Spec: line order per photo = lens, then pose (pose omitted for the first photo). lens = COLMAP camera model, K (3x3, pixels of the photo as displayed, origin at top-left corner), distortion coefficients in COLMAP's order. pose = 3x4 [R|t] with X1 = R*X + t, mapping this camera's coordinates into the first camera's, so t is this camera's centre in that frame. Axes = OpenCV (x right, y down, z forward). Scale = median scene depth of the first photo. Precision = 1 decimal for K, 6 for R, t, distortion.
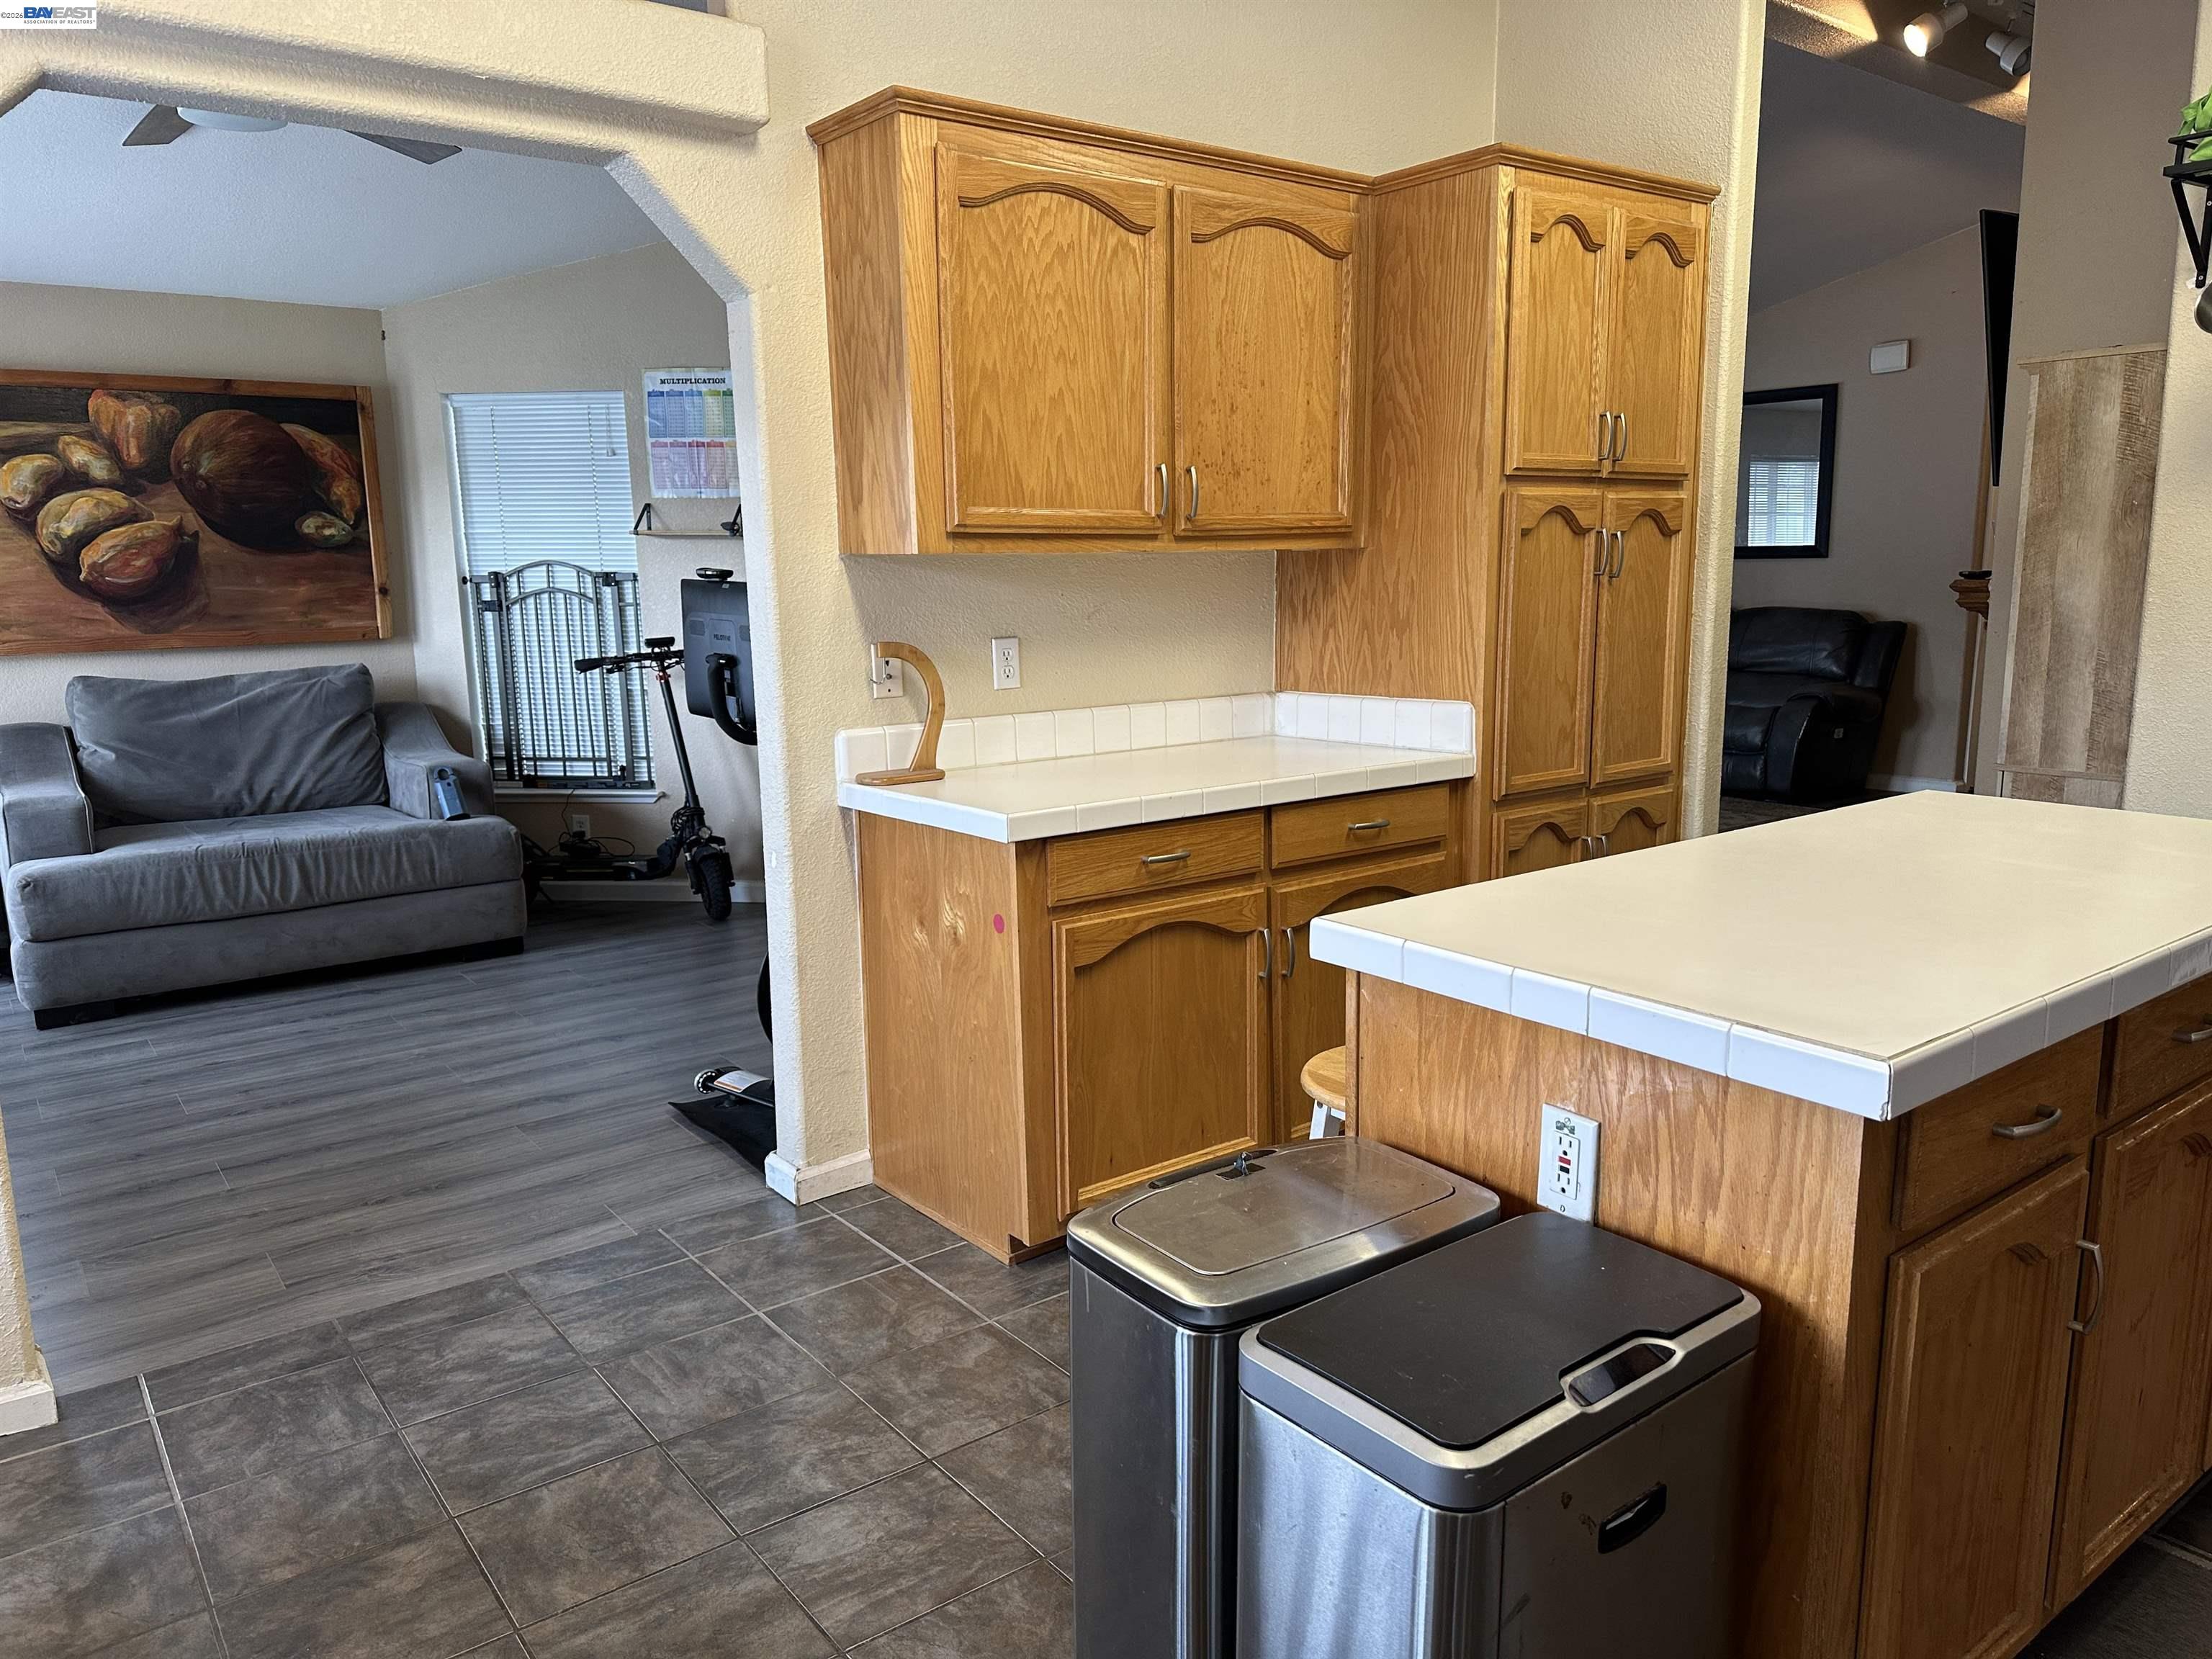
lens RADIAL K [[1570.7, 0, 1114.8], [0, 1570.7, 846.8], [0, 0, 1]] dist [0.040391, -0.059373]
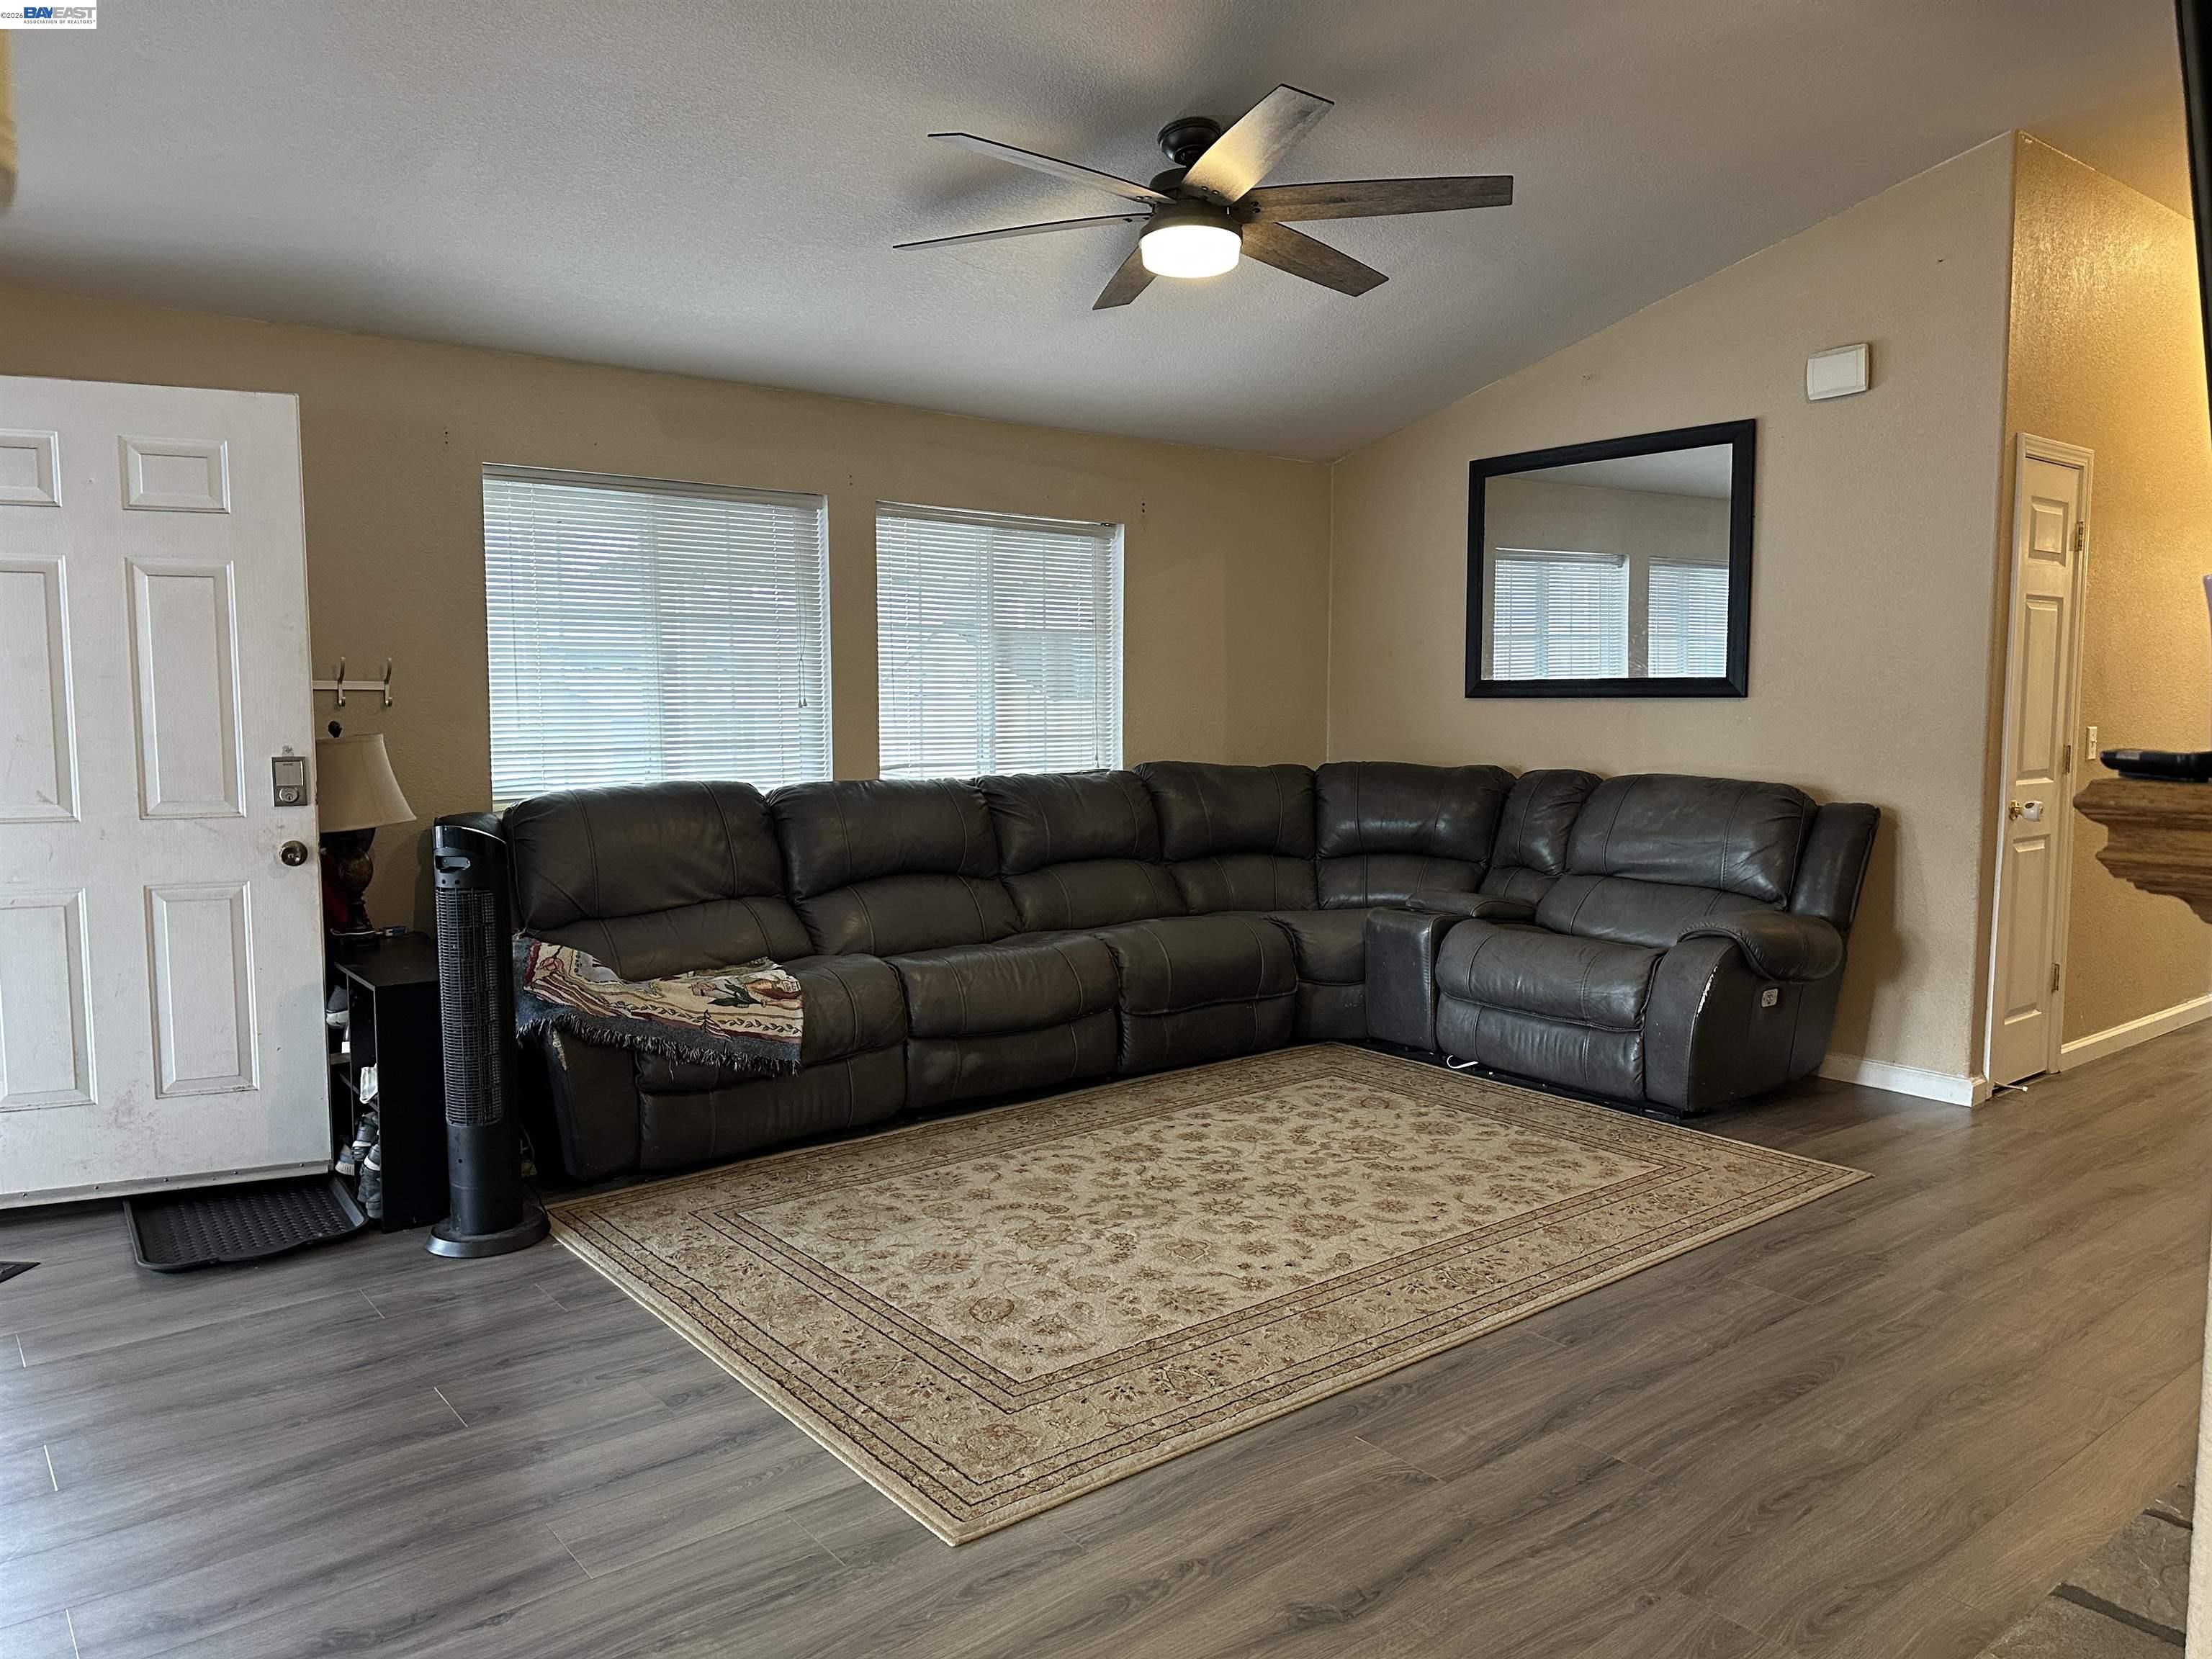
lens RADIAL K [[1570.7, 0, 1100.8], [0, 1570.7, 817.7], [0, 0, 1]] dist [0.040391, -0.059373]
pose [[0.999794, 0.018213, 0.008948, 0.200934], [-0.017233, 0.994886, -0.099527, -0.073232], [-0.010715, 0.099352, 0.994995, 0.408061]]
